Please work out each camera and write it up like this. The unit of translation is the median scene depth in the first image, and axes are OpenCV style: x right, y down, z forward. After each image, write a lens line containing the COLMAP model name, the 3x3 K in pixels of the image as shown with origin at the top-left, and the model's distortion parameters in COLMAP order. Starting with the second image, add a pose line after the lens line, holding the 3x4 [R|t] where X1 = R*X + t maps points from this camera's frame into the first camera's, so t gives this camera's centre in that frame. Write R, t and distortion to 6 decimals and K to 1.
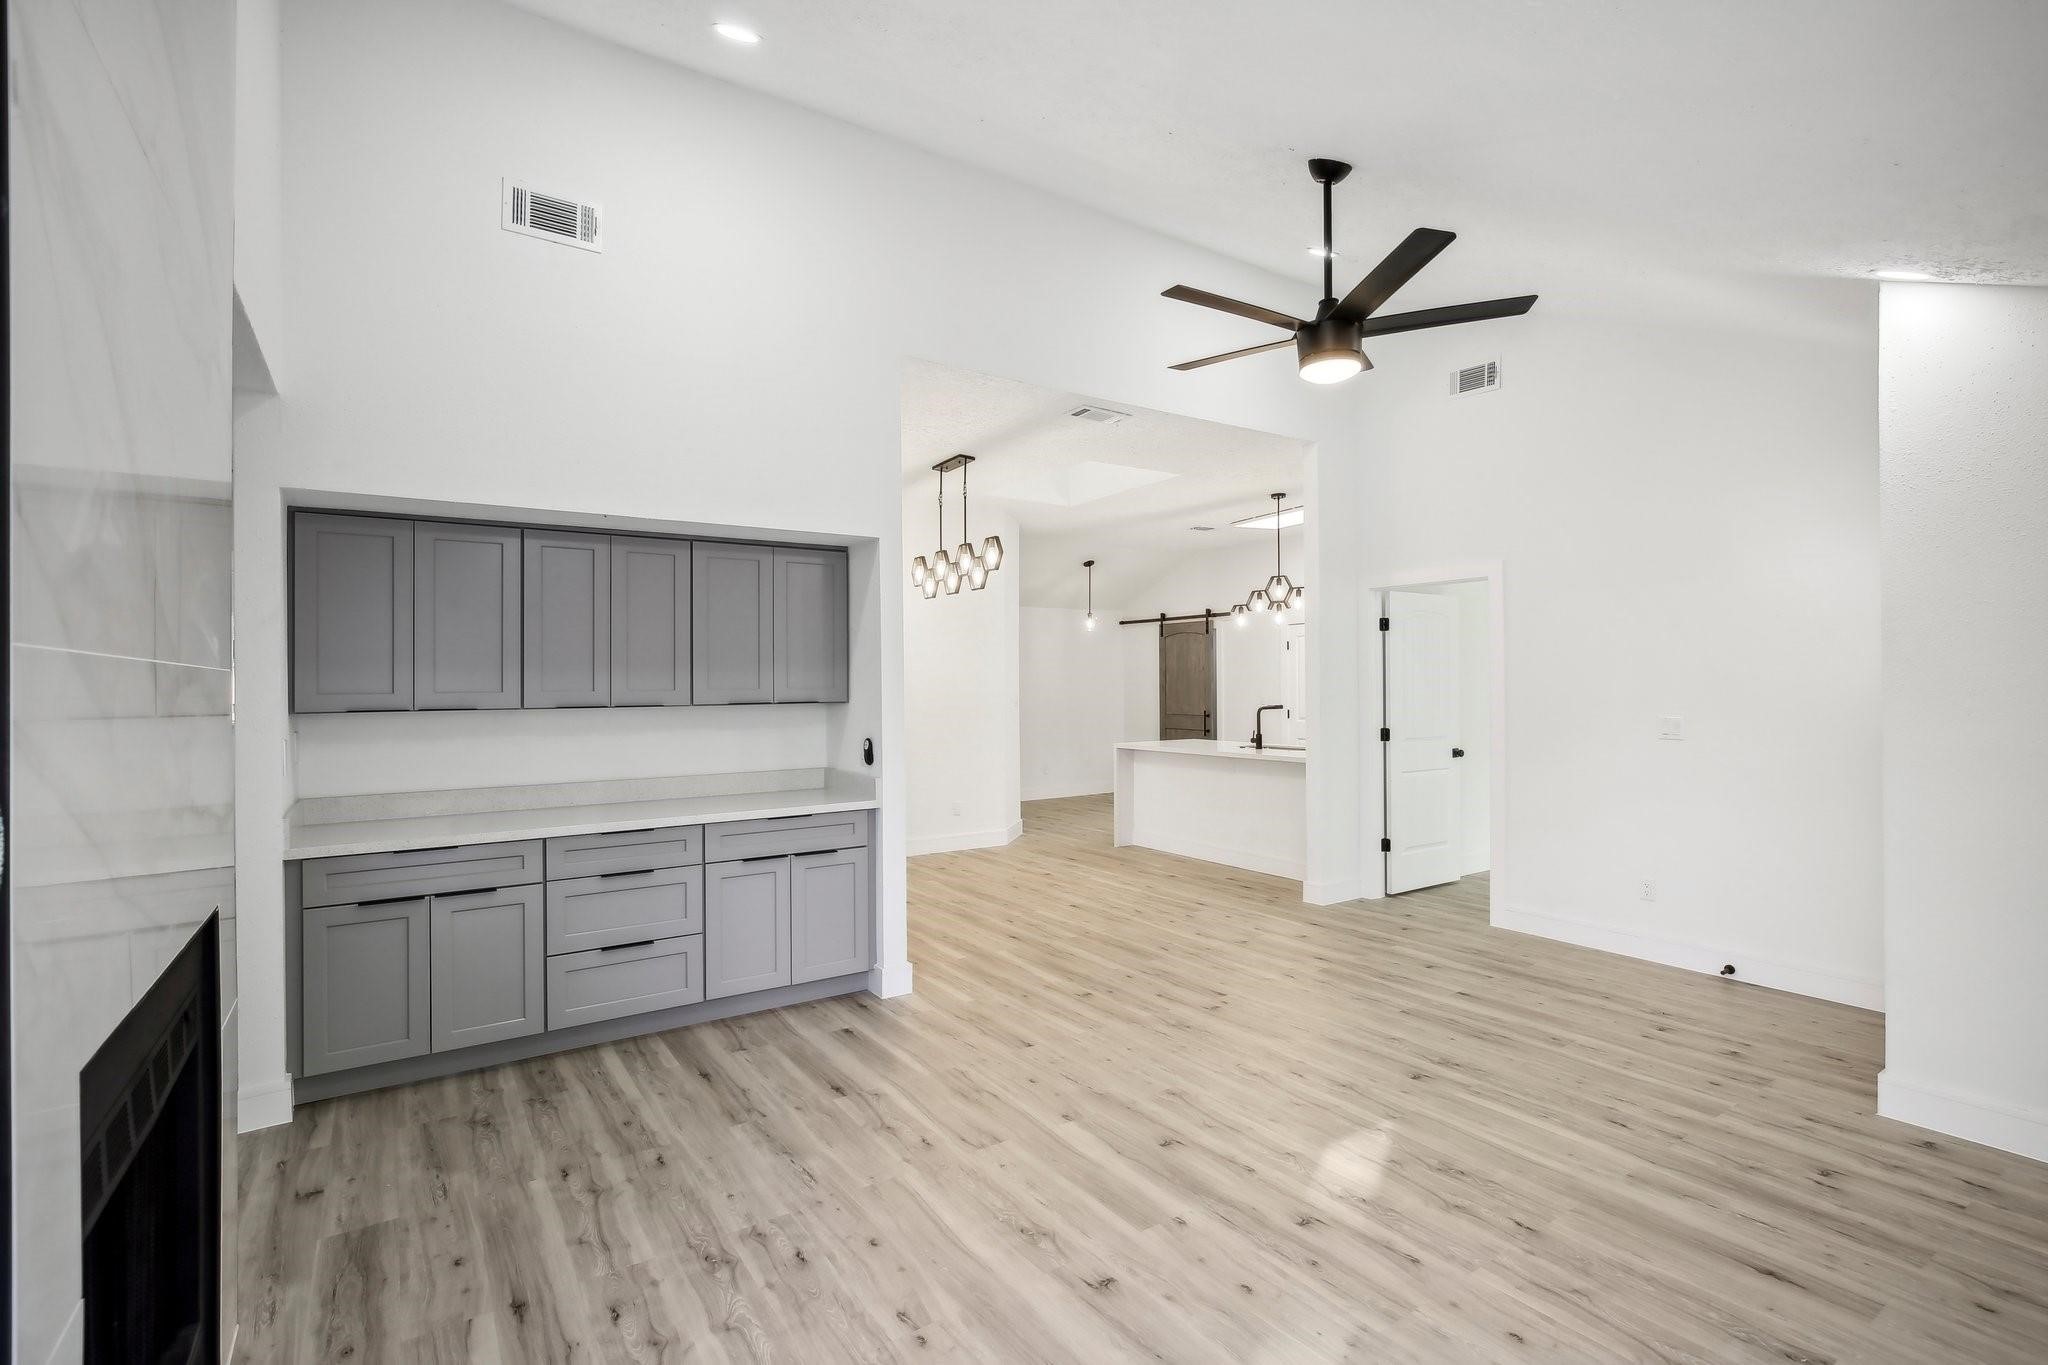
lens RADIAL K [[954.1, 0, 1008.9], [0, 954.1, 679.4], [0, 0, 1]] dist [-0.015462, 0.006221]
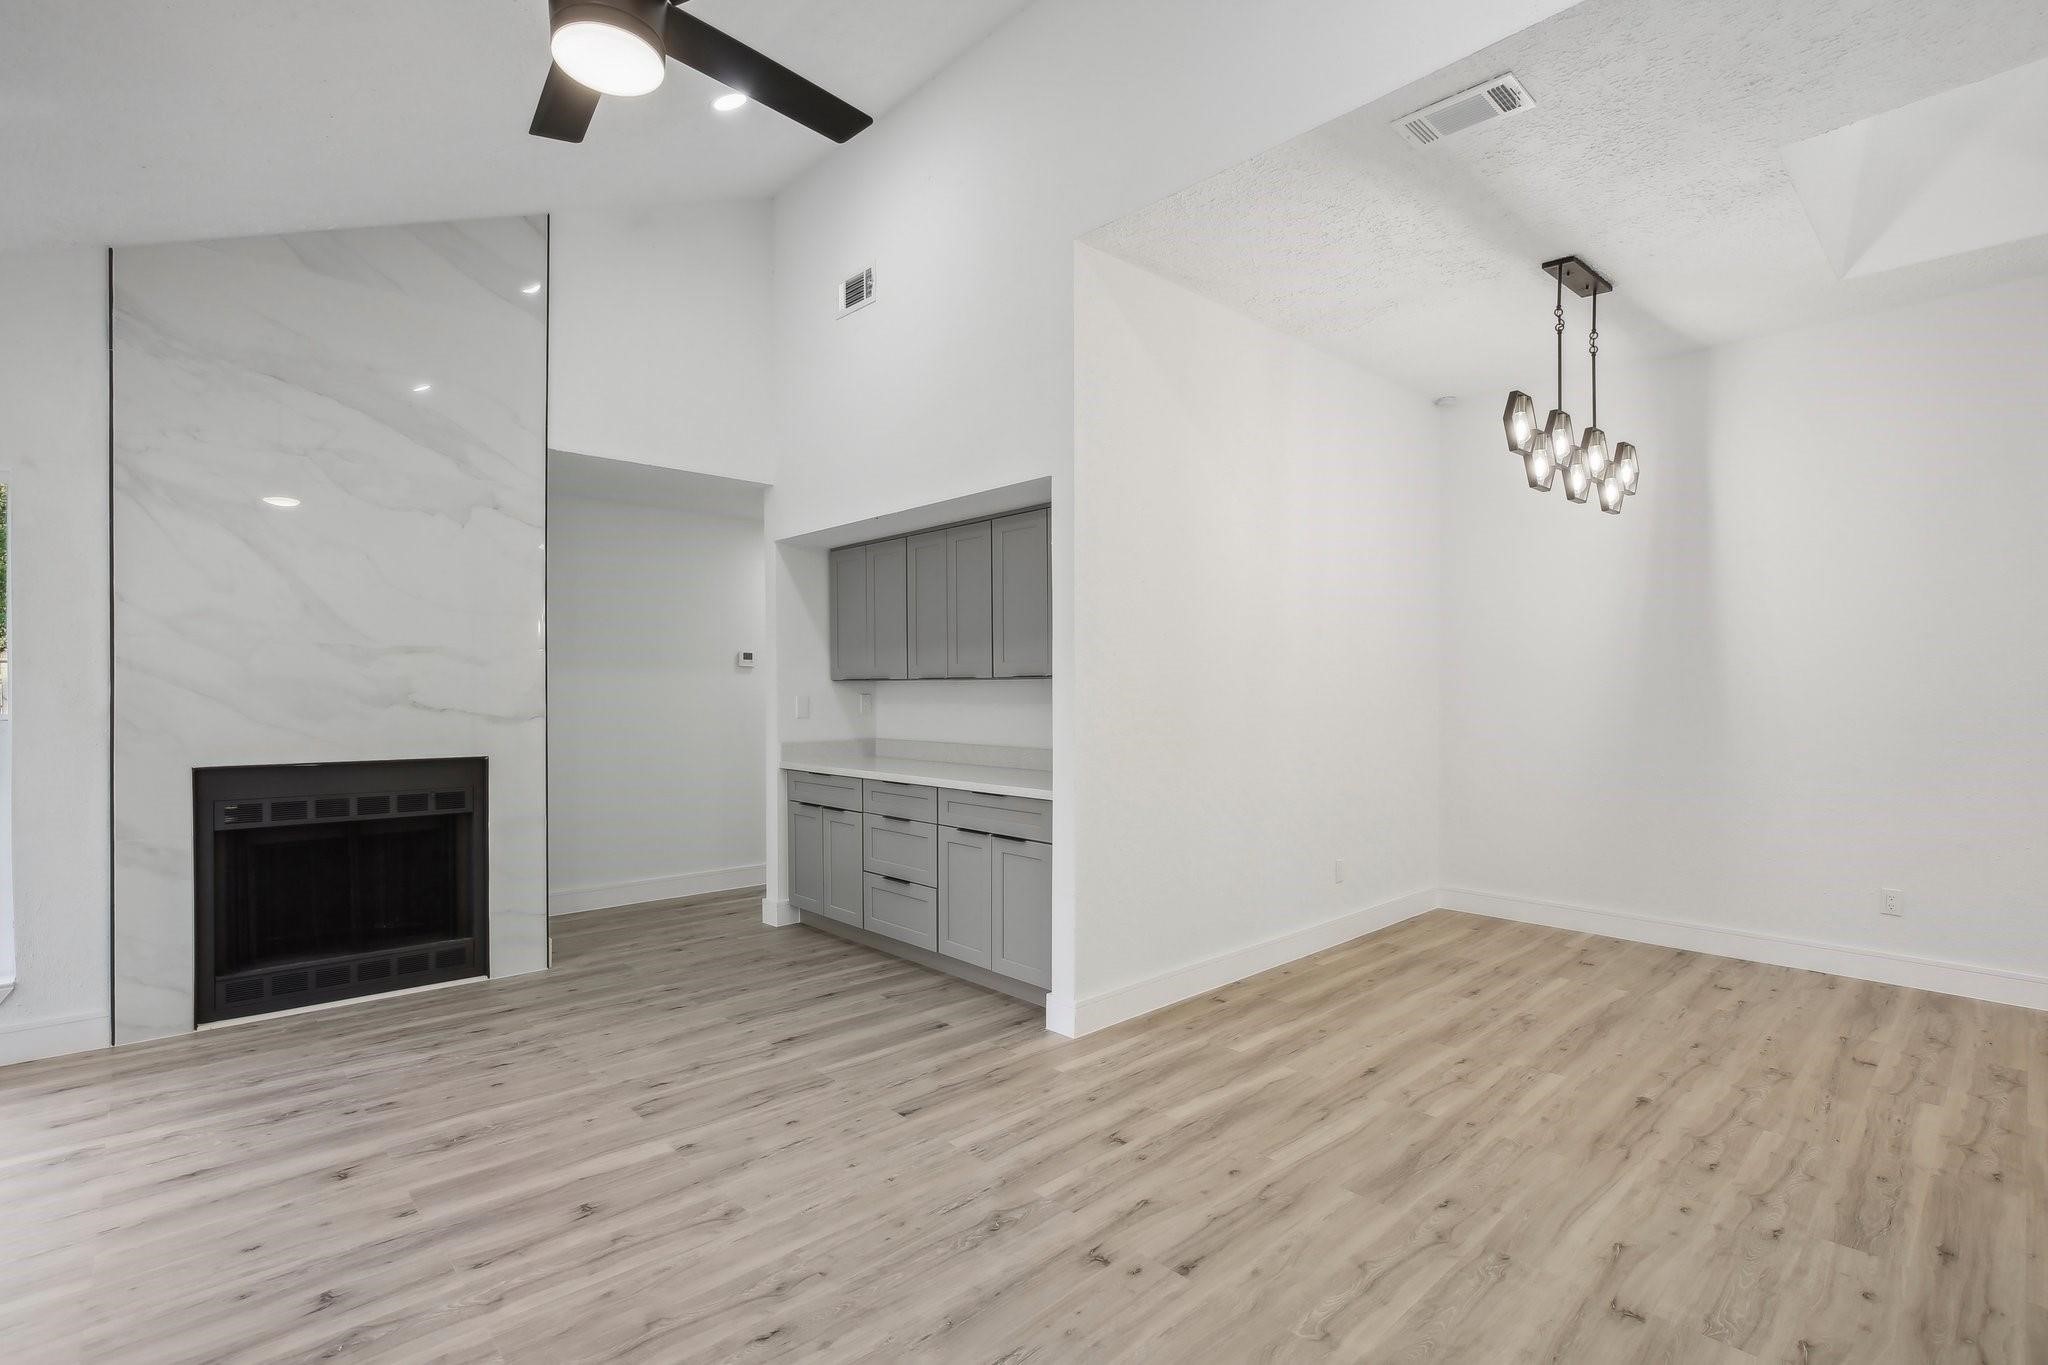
lens RADIAL K [[954.1, 0, 1010.5], [0, 954.1, 689.9], [0, 0, 1]] dist [-0.015462, 0.006221]
pose [[0.155677, 0.008443, -0.987772, 0.817020], [0.001785, 0.999959, 0.008828, 0.036067], [0.987806, -0.003137, 0.155656, 0.997119]]
